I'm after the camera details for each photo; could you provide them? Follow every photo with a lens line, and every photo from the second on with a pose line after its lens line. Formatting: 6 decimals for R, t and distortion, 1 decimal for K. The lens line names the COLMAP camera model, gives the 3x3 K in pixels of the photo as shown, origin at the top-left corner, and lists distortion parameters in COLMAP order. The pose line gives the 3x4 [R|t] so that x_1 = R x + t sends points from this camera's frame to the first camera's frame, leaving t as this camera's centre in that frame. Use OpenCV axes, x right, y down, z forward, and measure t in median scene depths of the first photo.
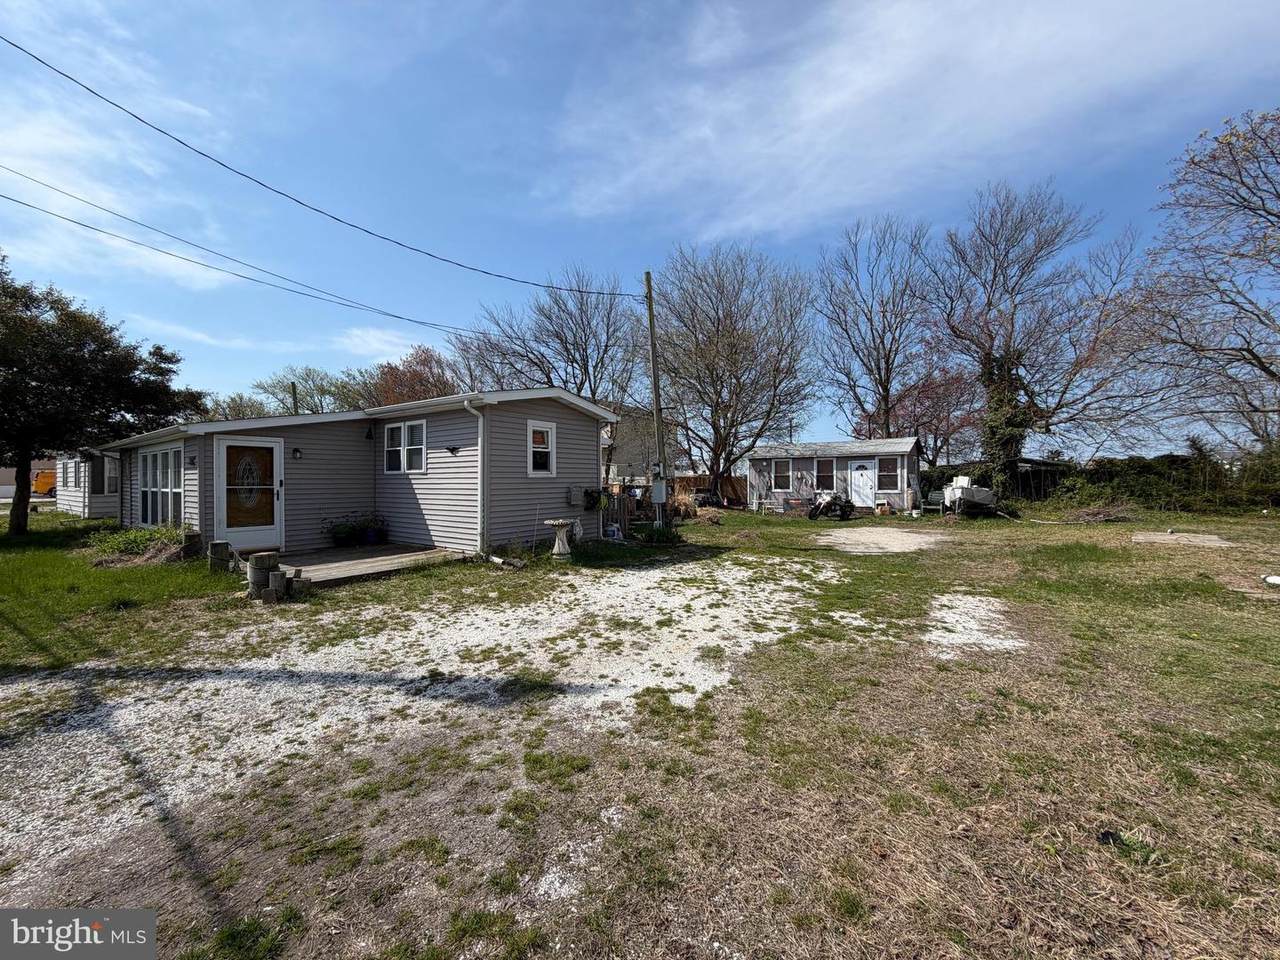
lens RADIAL K [[510.5, 0, 642.3], [0, 510.5, 476.7], [0, 0, 1]] dist [-0.004964, 0.001496]
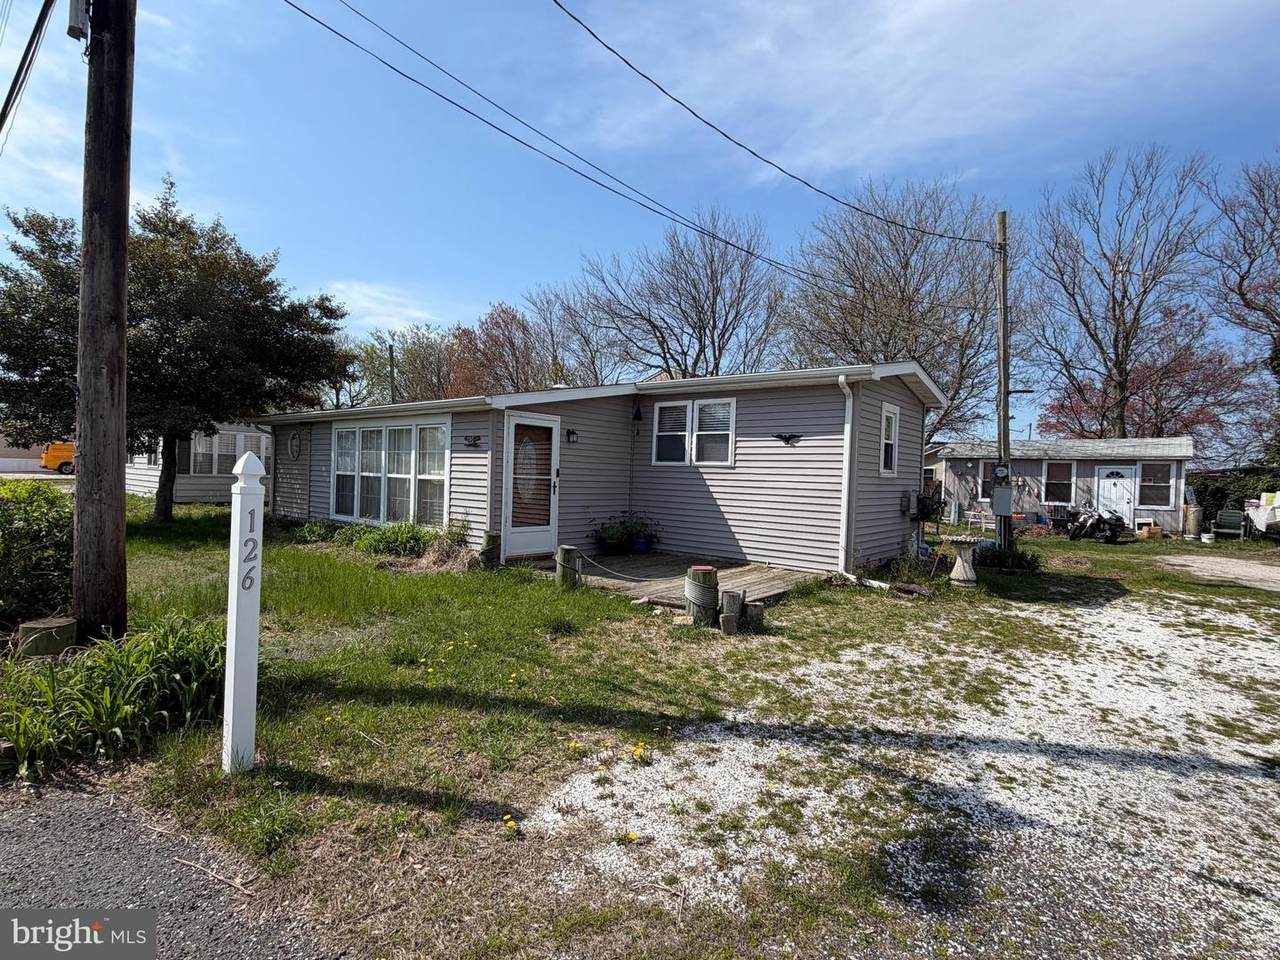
lens RADIAL K [[631.9, 0, 627.9], [0, 631.9, 475.3], [0, 0, 1]] dist [-0.004581, 0.001507]
pose [[0.997627, 0.036379, -0.058449, -0.388270], [-0.036055, 0.999328, 0.006600, 0.004264], [0.058650, -0.004477, 0.998269, 0.020291]]
